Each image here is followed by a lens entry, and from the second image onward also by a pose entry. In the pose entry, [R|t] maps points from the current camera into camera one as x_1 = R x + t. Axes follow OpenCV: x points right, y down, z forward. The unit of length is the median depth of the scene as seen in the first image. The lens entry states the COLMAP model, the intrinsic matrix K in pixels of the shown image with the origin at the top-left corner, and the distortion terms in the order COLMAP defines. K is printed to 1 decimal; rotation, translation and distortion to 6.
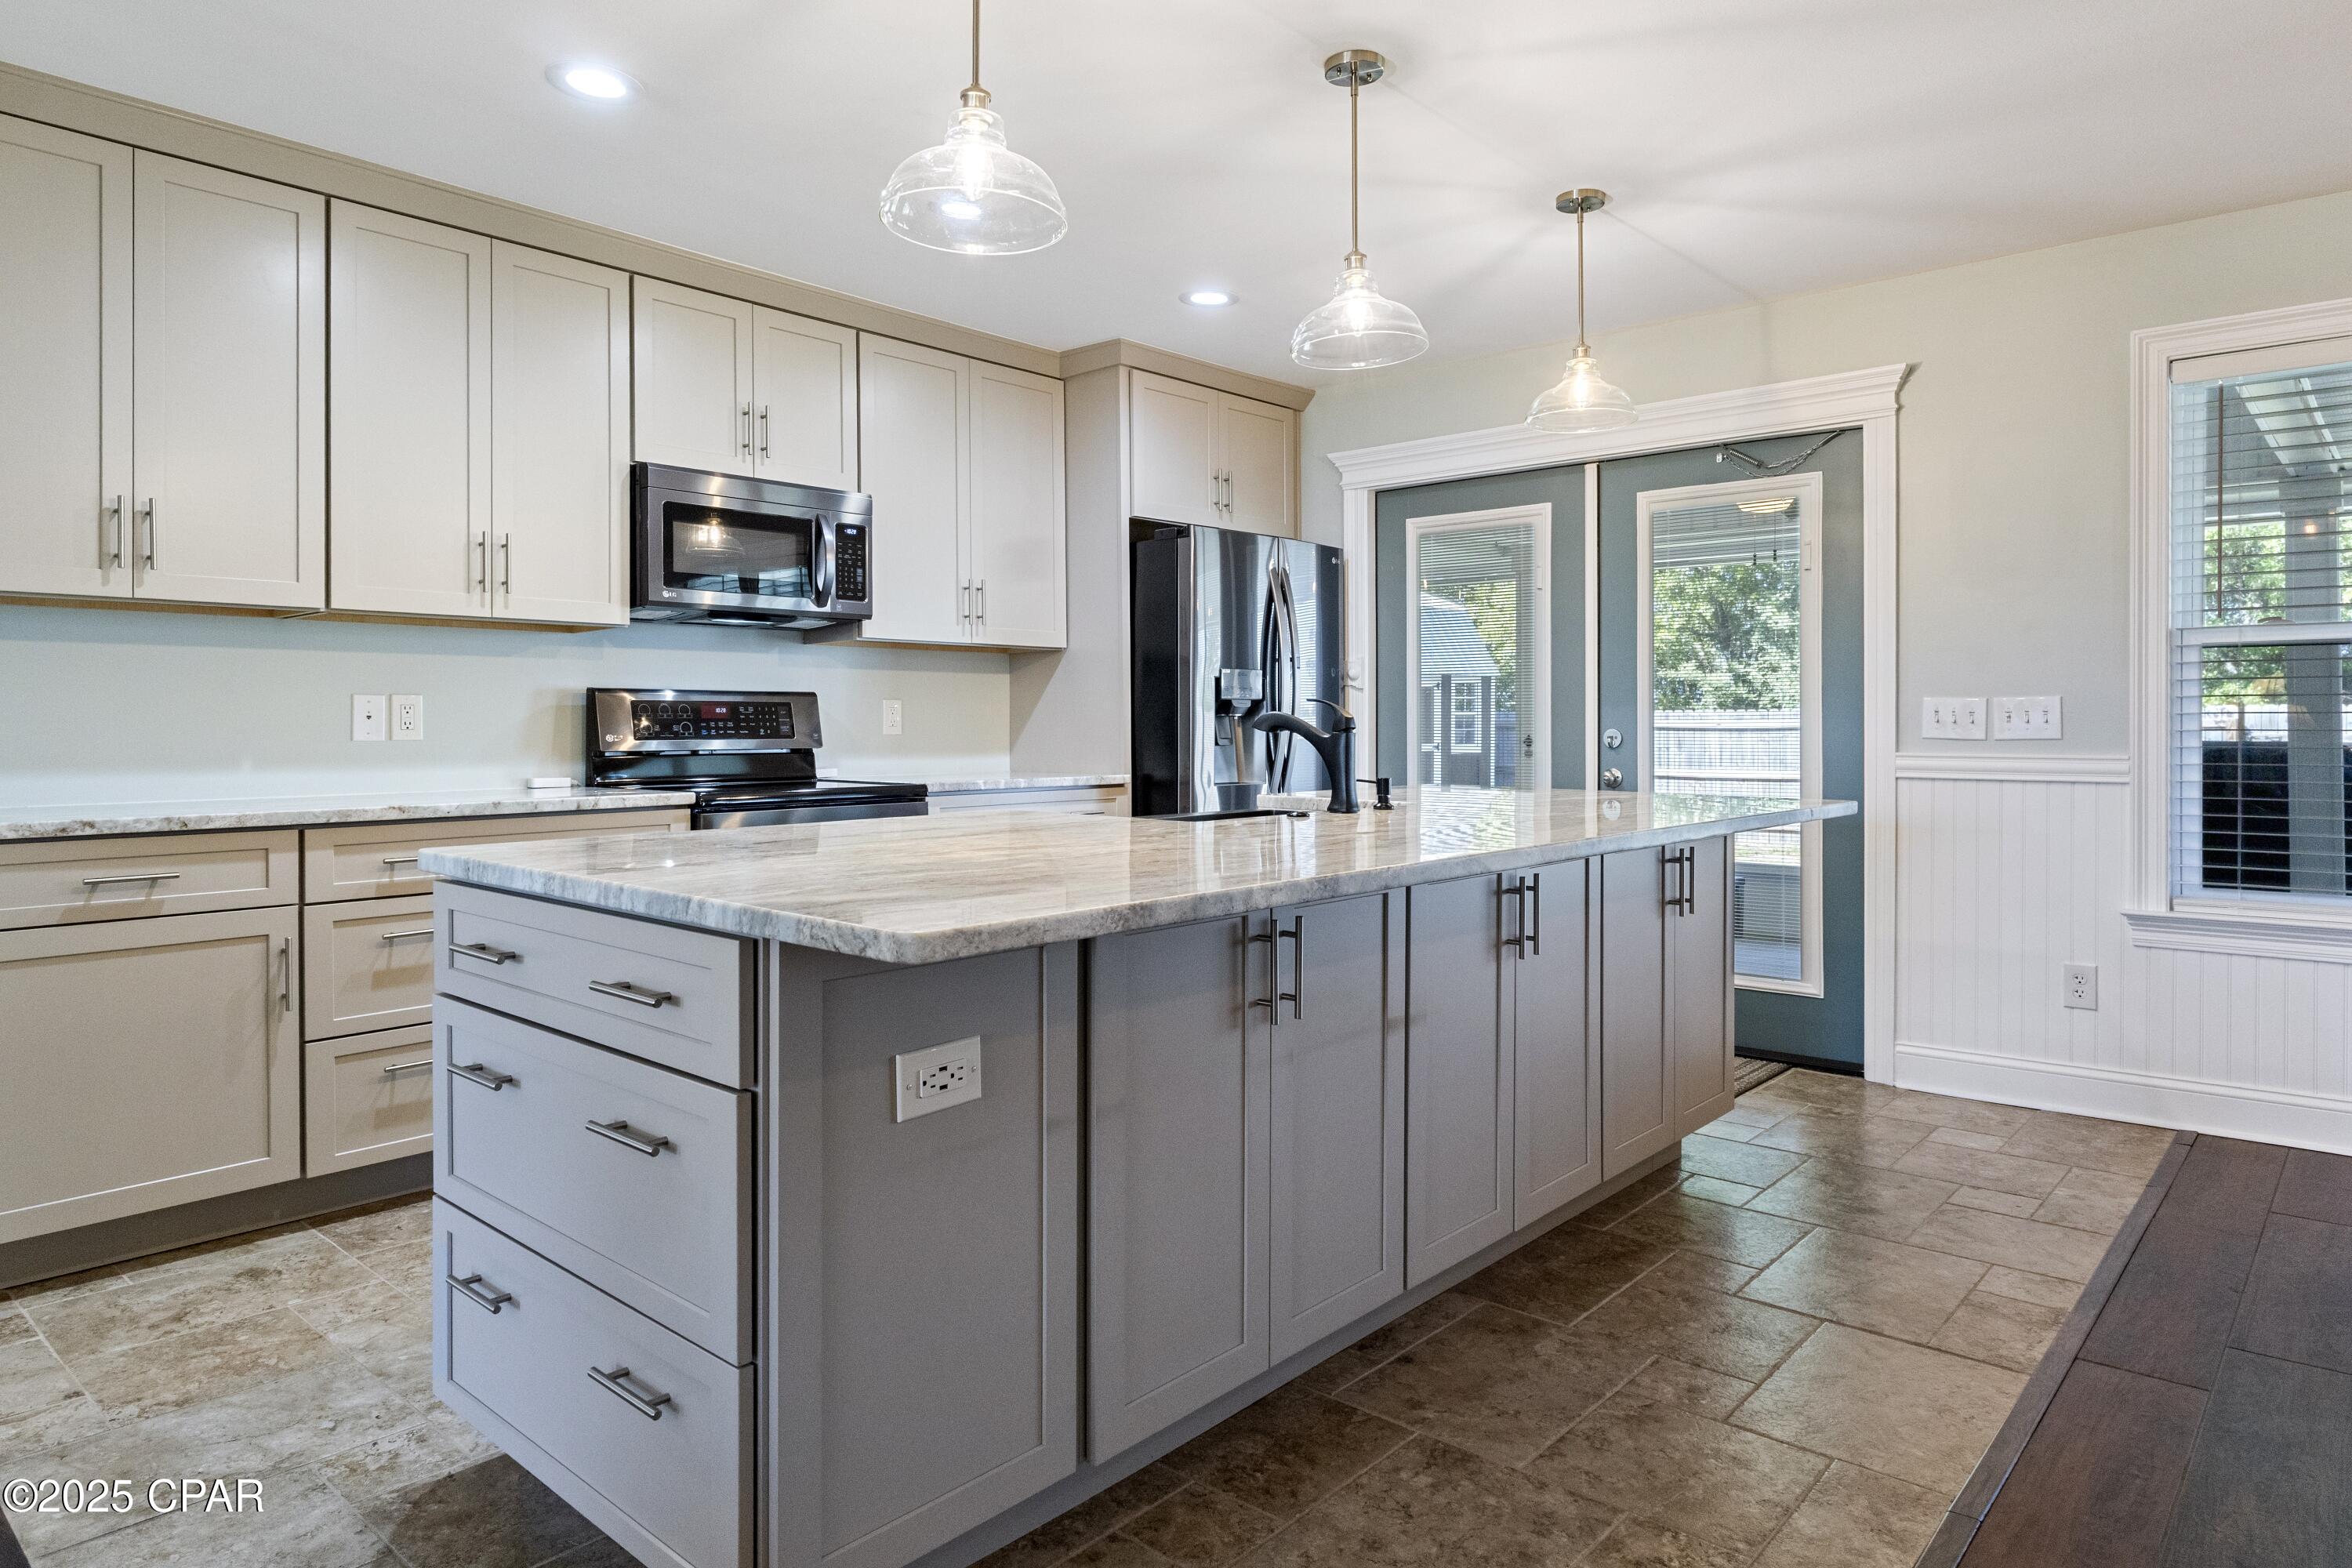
lens RADIAL K [[1429.1, 0, 1172.2], [0, 1429.1, 736.9], [0, 0, 1]] dist [0.014132, -0.001960]
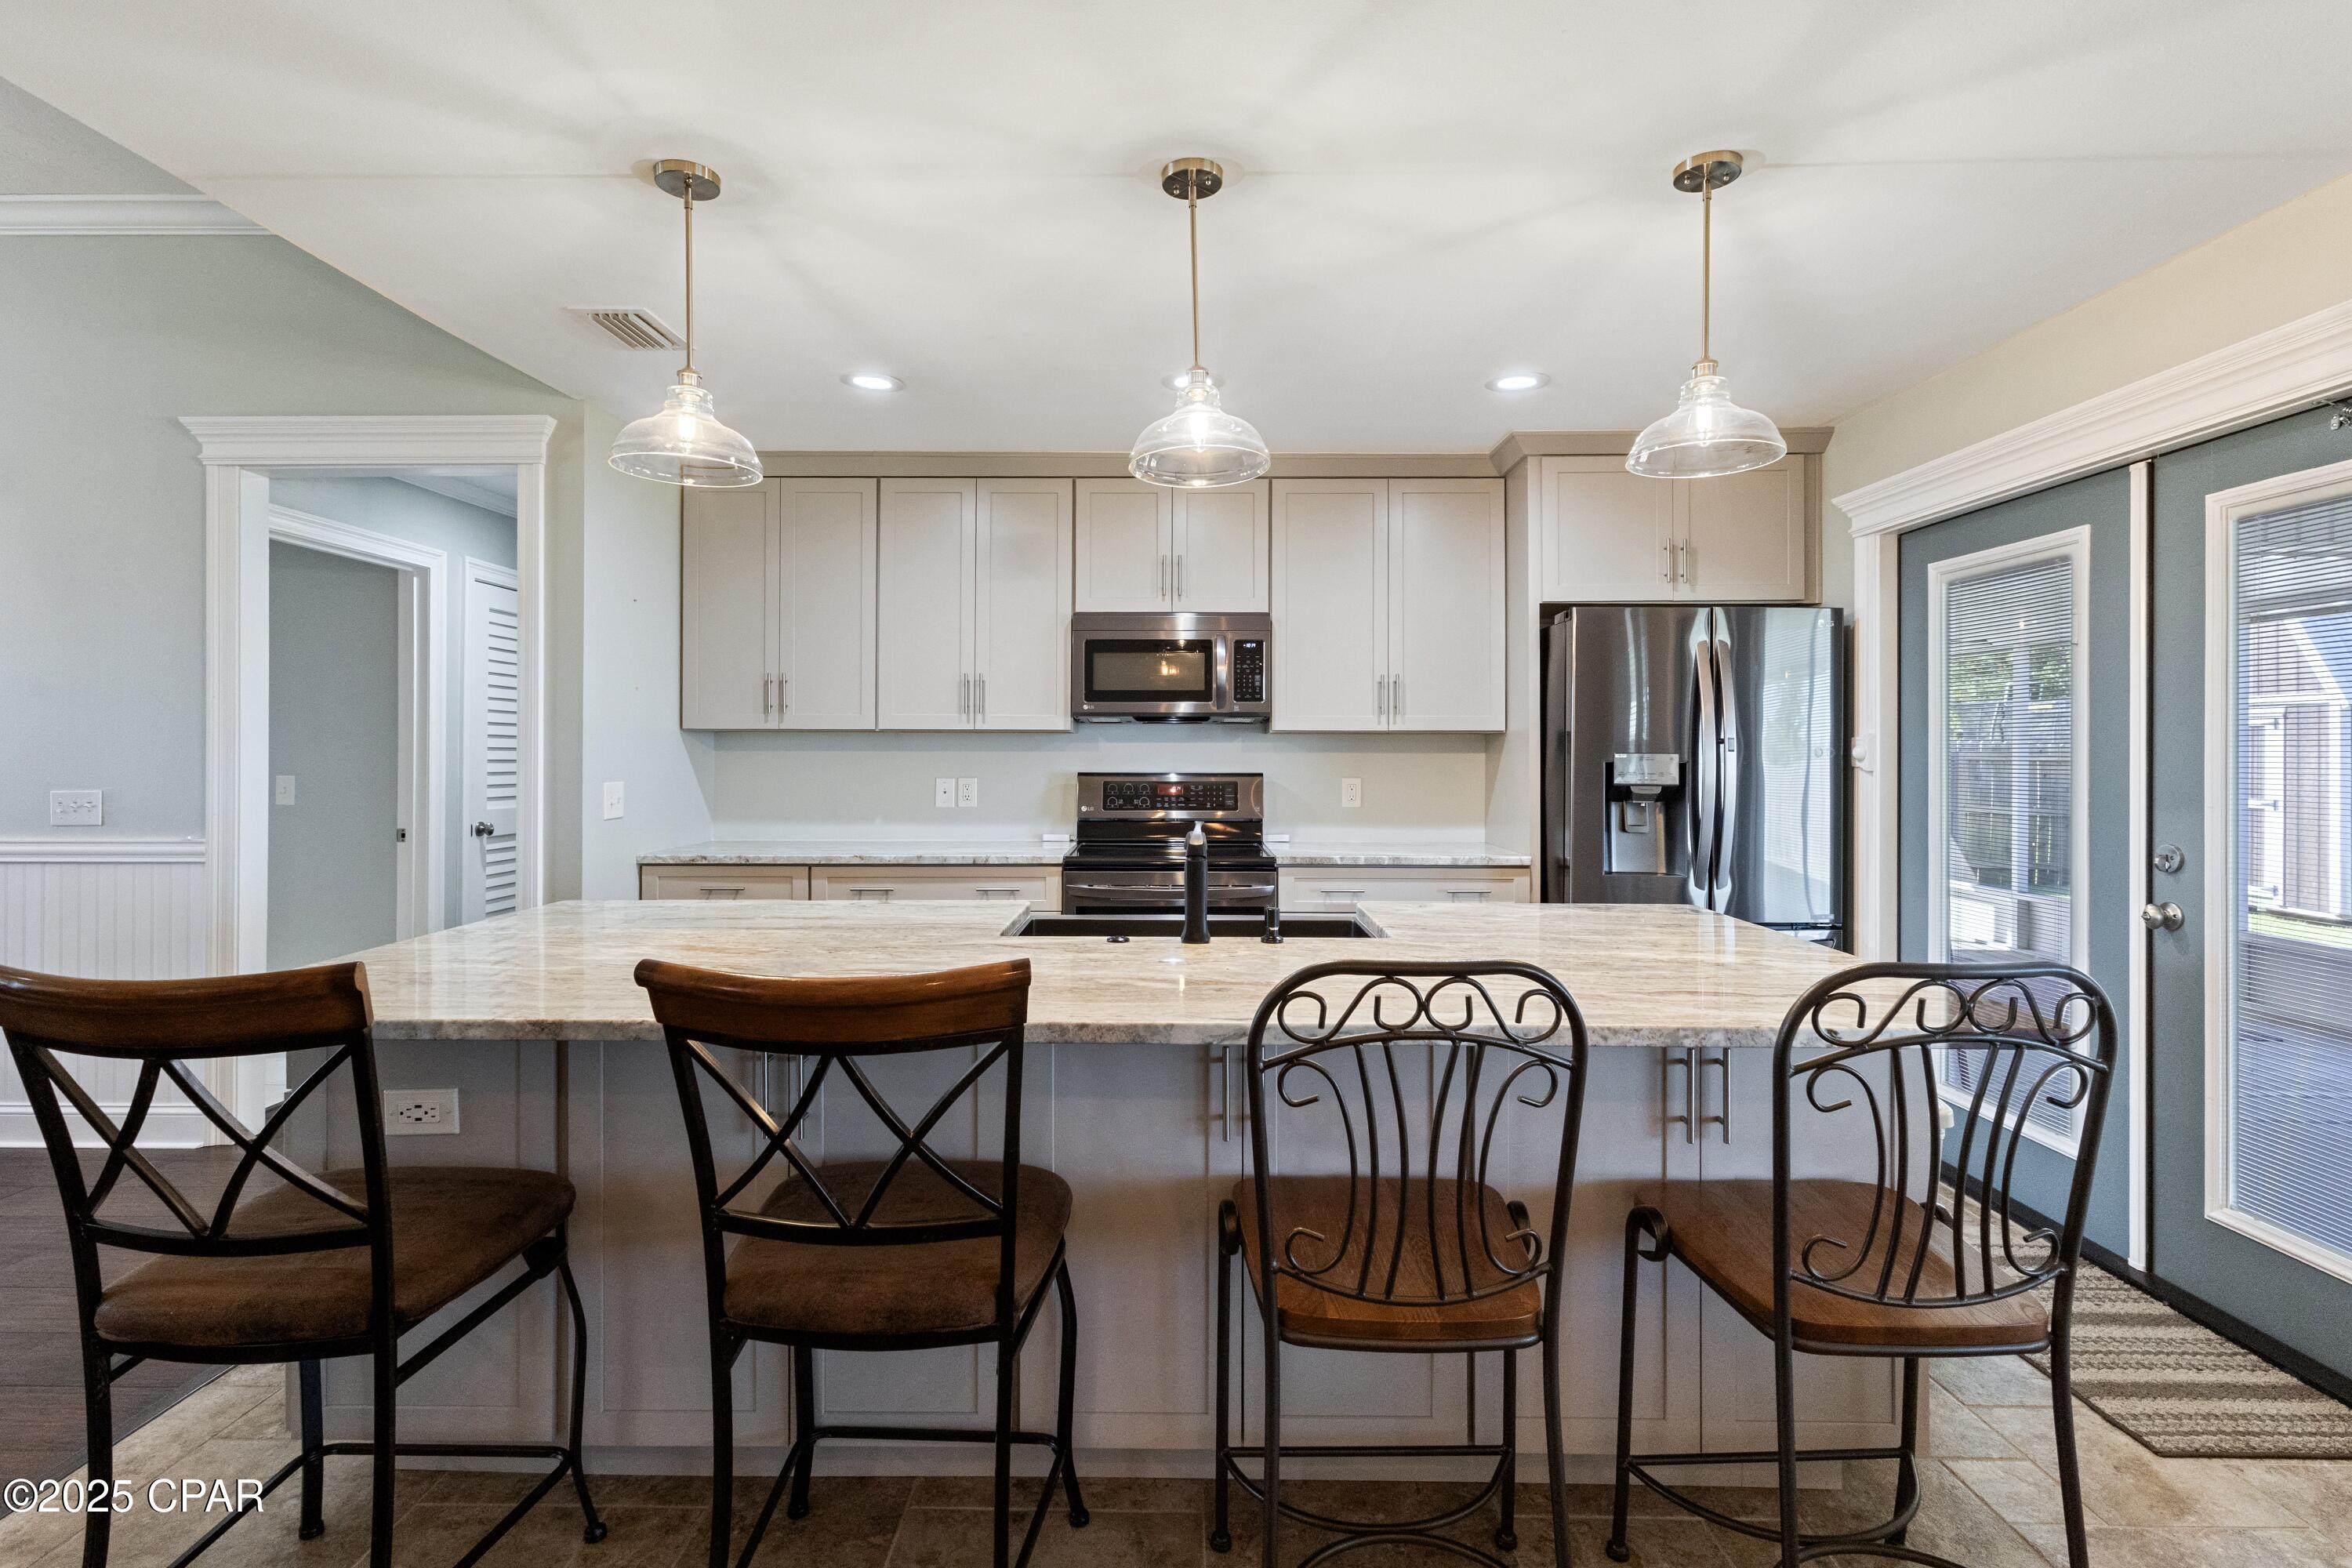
lens RADIAL K [[1108.8, 0, 1162.8], [0, 1108.8, 759.5], [0, 0, 1]] dist [-0.000133, 0.002774]
pose [[0.652983, 0.009607, -0.757312, 0.457683], [-0.010703, 0.999937, 0.003457, -0.049480], [0.757297, 0.005848, 0.653044, 0.331620]]
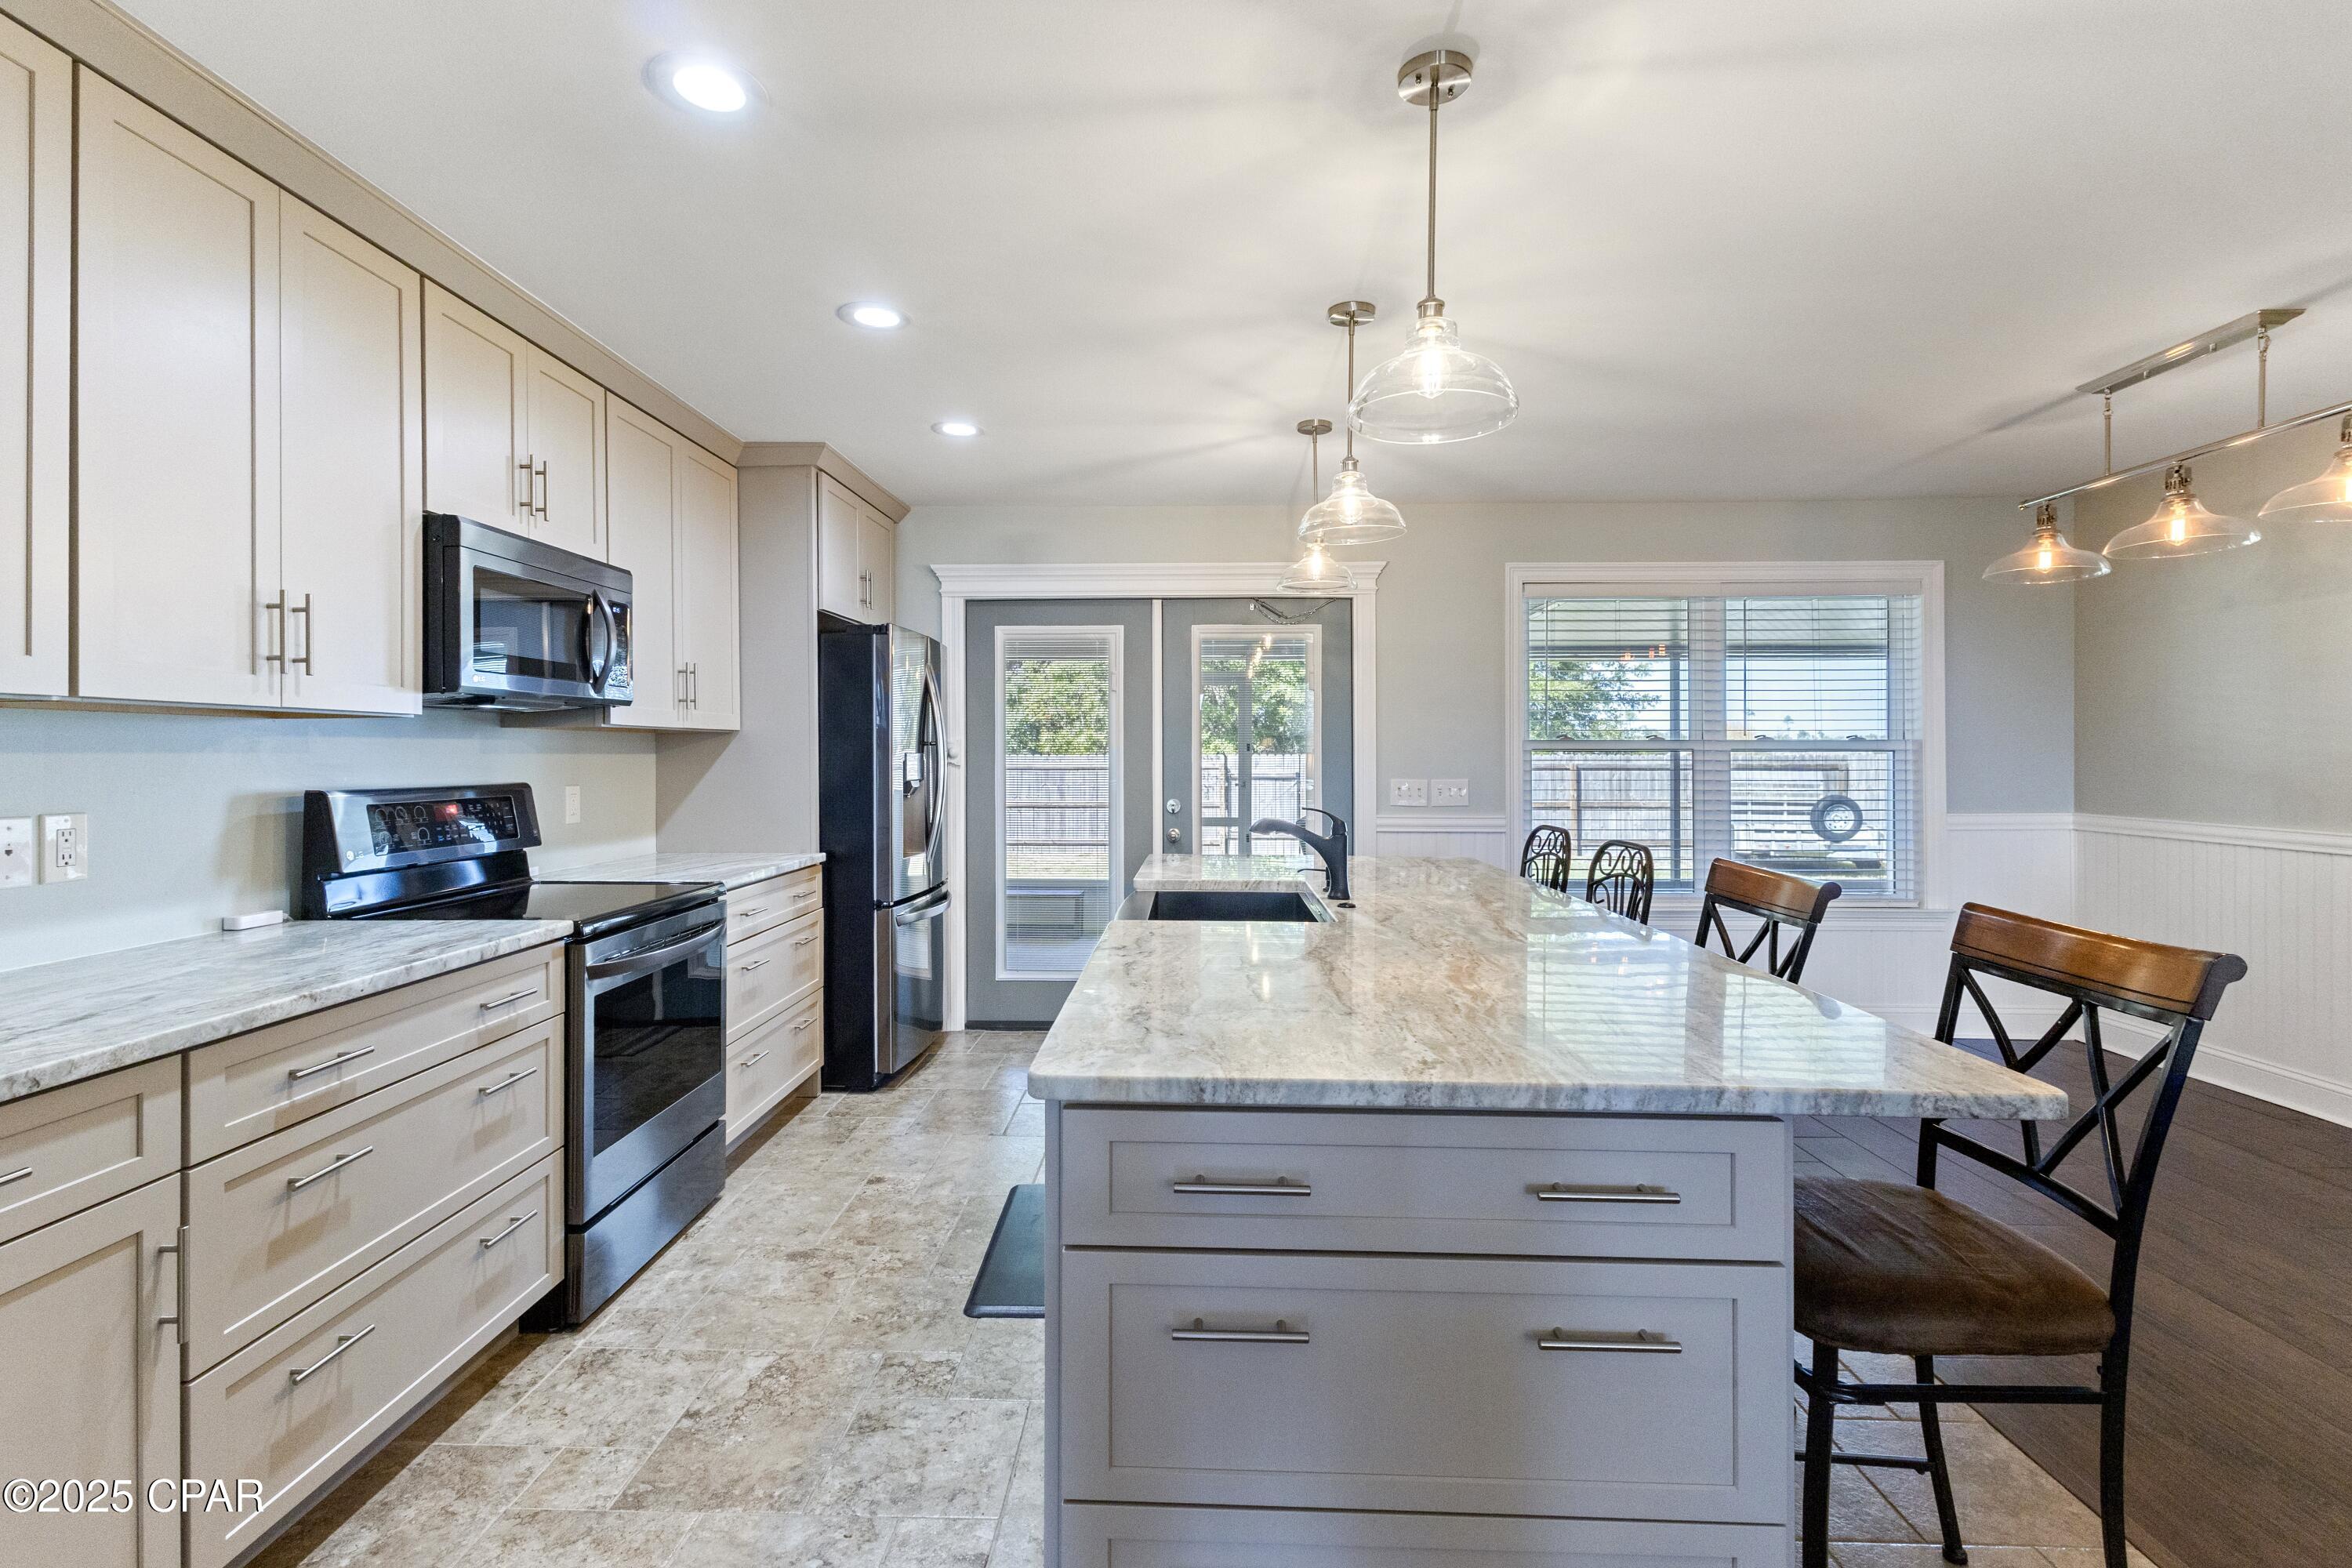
lens RADIAL K [[1108.8, 0, 1177.2], [0, 1108.8, 759.6], [0, 0, 1]] dist [-0.000133, 0.002774]
pose [[0.761380, -0.001443, 0.648304, -0.420328], [0.005075, 0.999980, -0.003735, -0.044711], [-0.648286, 0.006133, 0.761372, 0.236264]]
